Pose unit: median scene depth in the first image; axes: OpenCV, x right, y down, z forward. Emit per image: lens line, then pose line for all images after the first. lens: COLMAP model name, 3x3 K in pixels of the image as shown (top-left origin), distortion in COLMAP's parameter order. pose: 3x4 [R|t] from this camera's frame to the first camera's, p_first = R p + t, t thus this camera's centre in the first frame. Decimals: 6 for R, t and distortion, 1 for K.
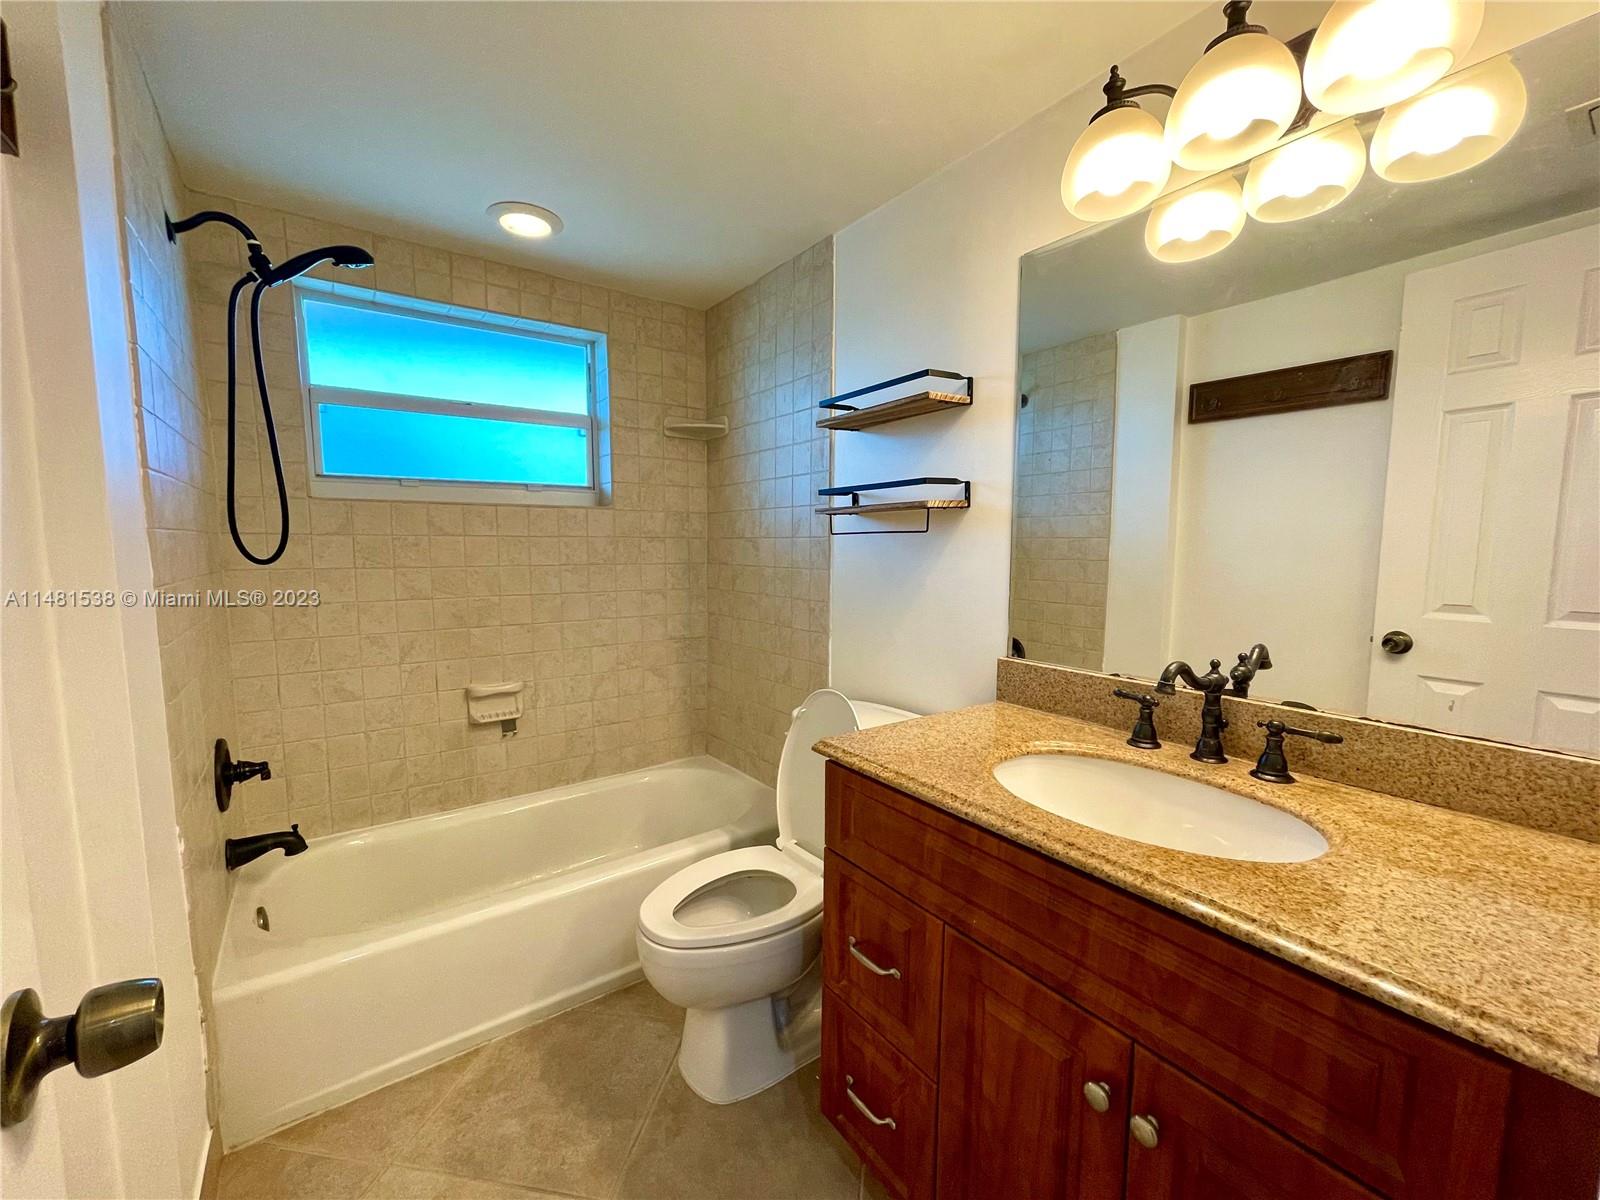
lens RADIAL K [[646.7, 0, 799.9], [0, 646.7, 611.9], [0, 0, 1]] dist [0.001833, -0.000844]
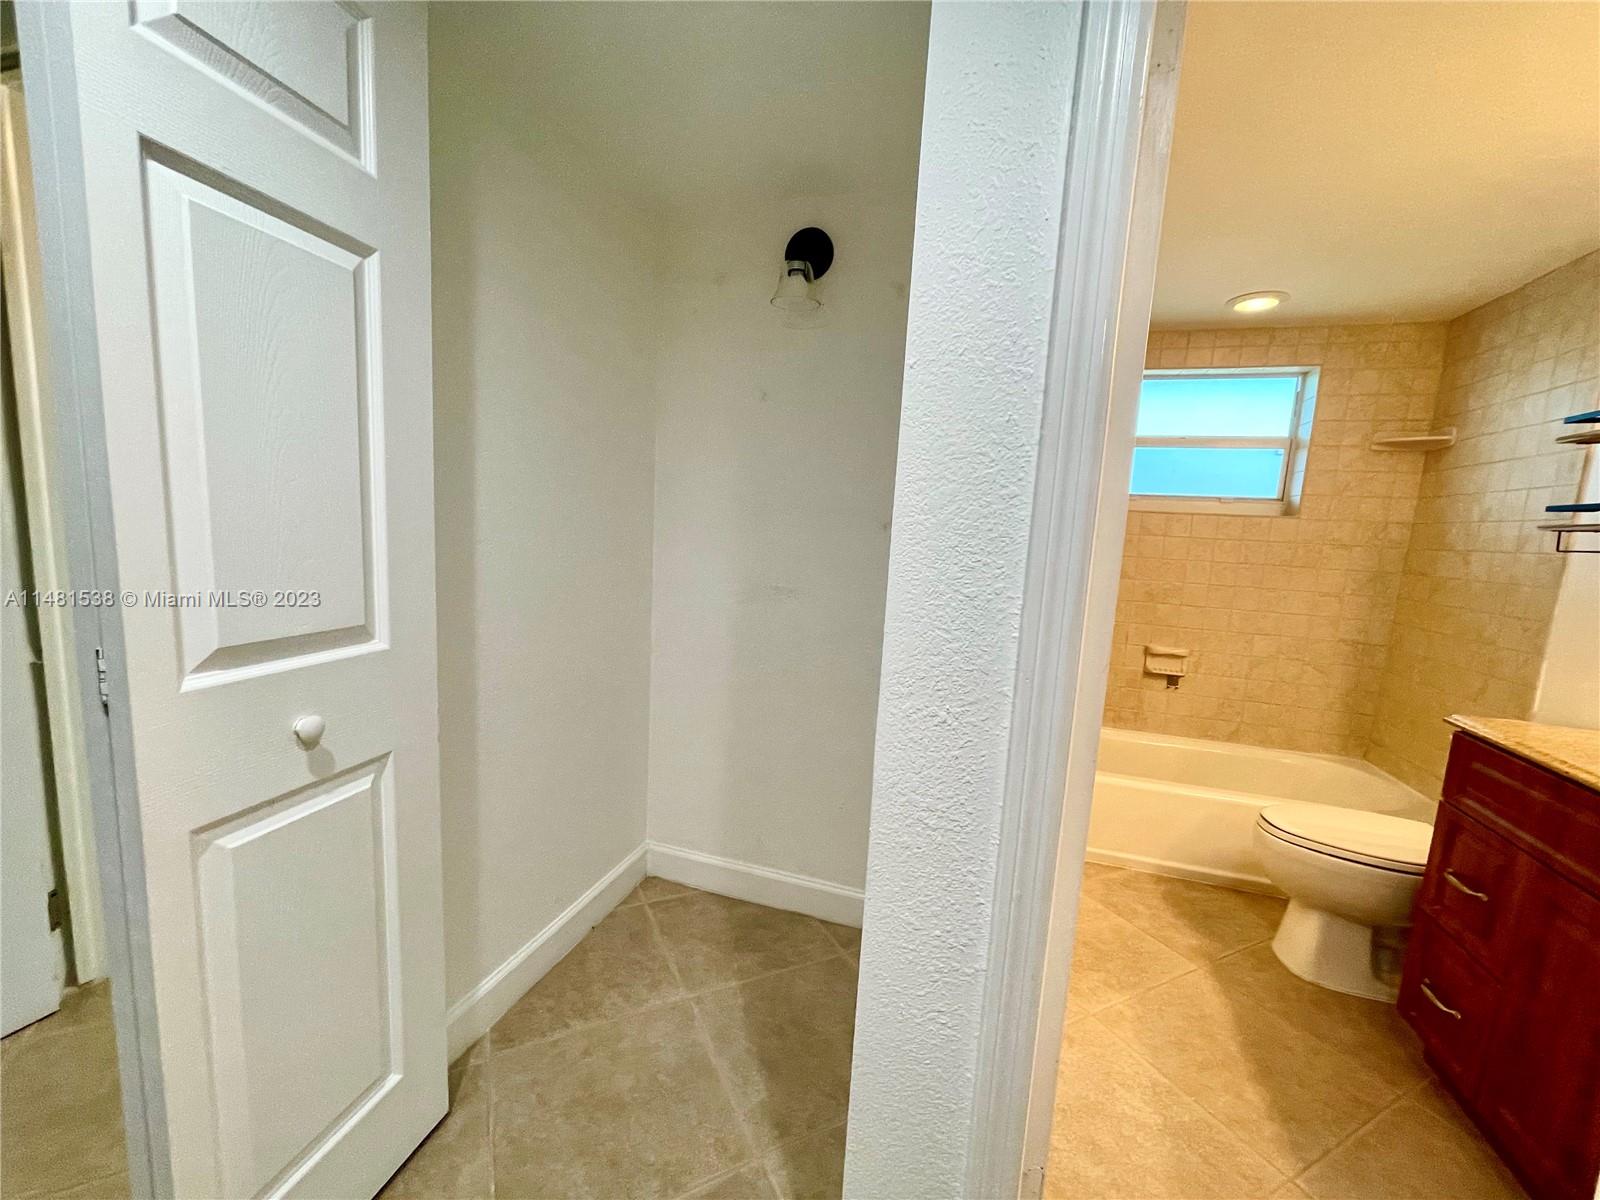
lens RADIAL K [[646.7, 0, 799.9], [0, 646.7, 611.9], [0, 0, 1]] dist [0.001833, -0.000844]
pose [[0.586487, 0.138351, -0.798055, 0.162786], [-0.135596, 0.988169, 0.071661, 0.052765], [0.798528, 0.066185, 0.598308, -0.473442]]
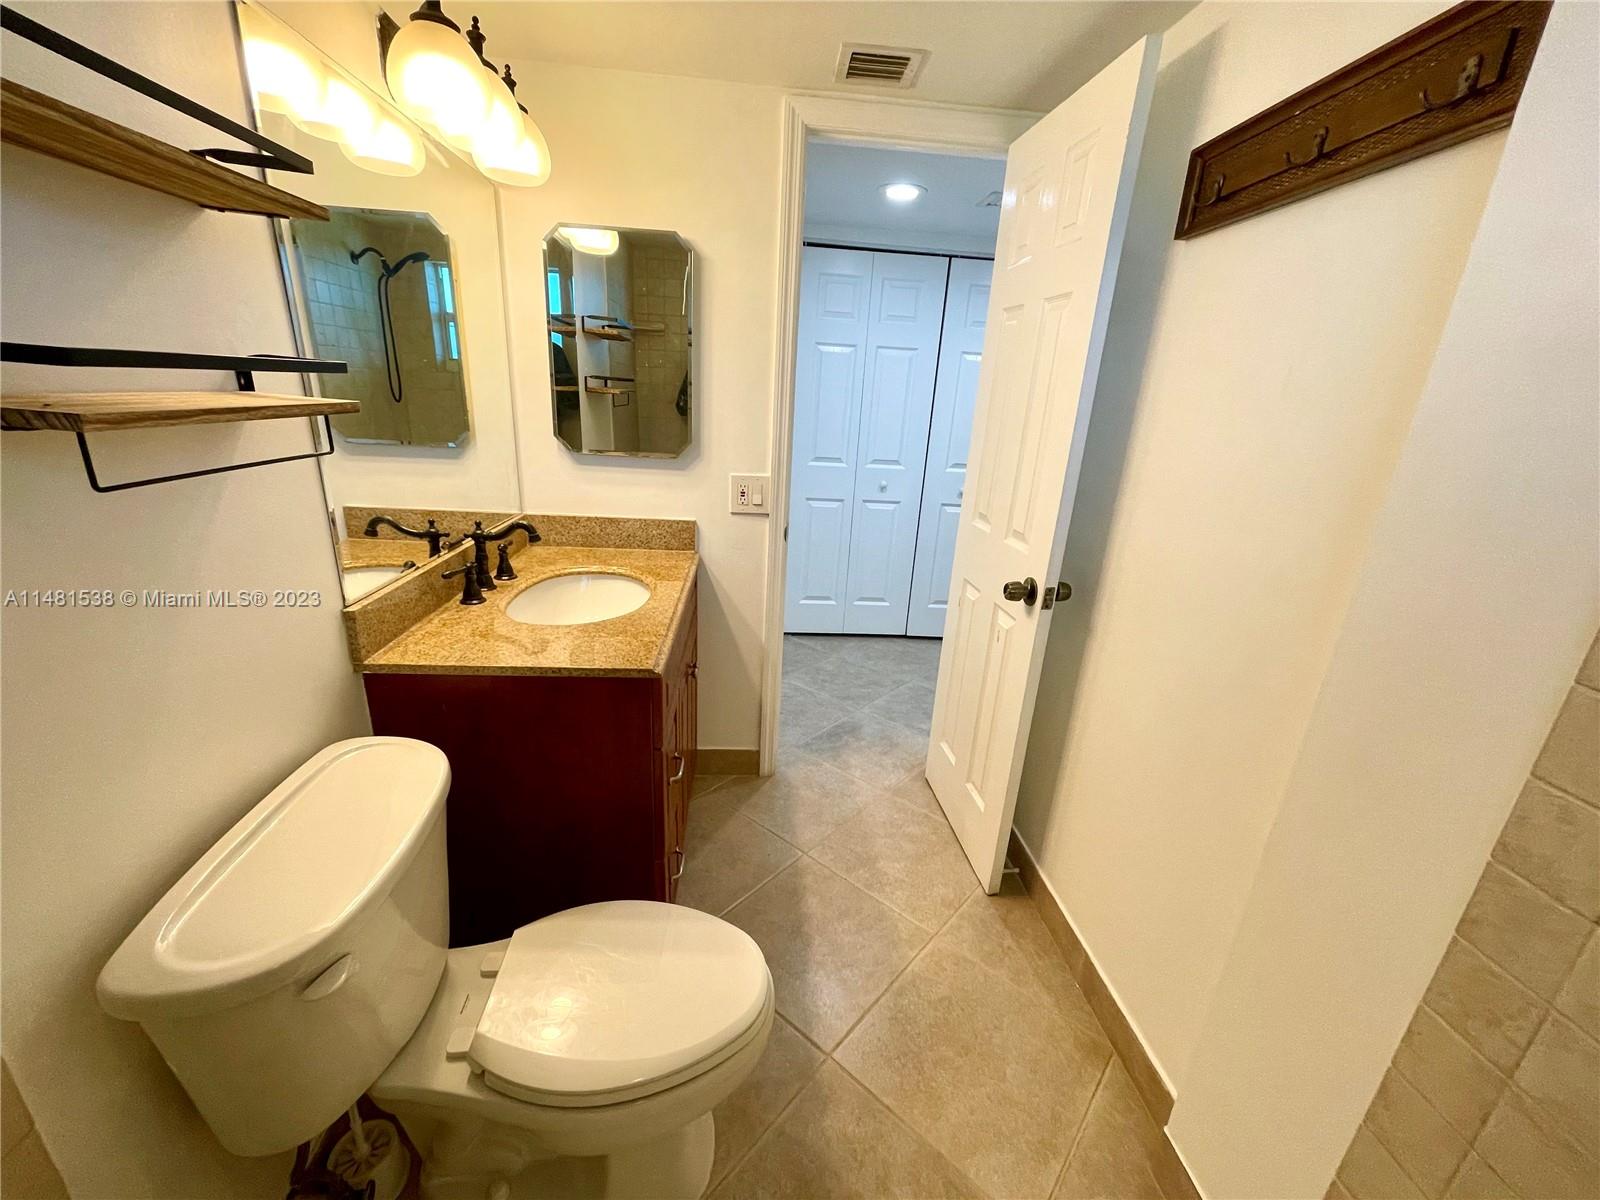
lens RADIAL K [[647.2, 0, 799.1], [0, 647.2, 602.7], [0, 0, 1]] dist [-0.000912, -0.000177]
pose [[-0.852434, -0.209394, 0.479072, -0.394810], [-0.002770, 0.918094, 0.396353, -0.188292], [-0.522827, 0.336538, -0.783195, 1.032956]]
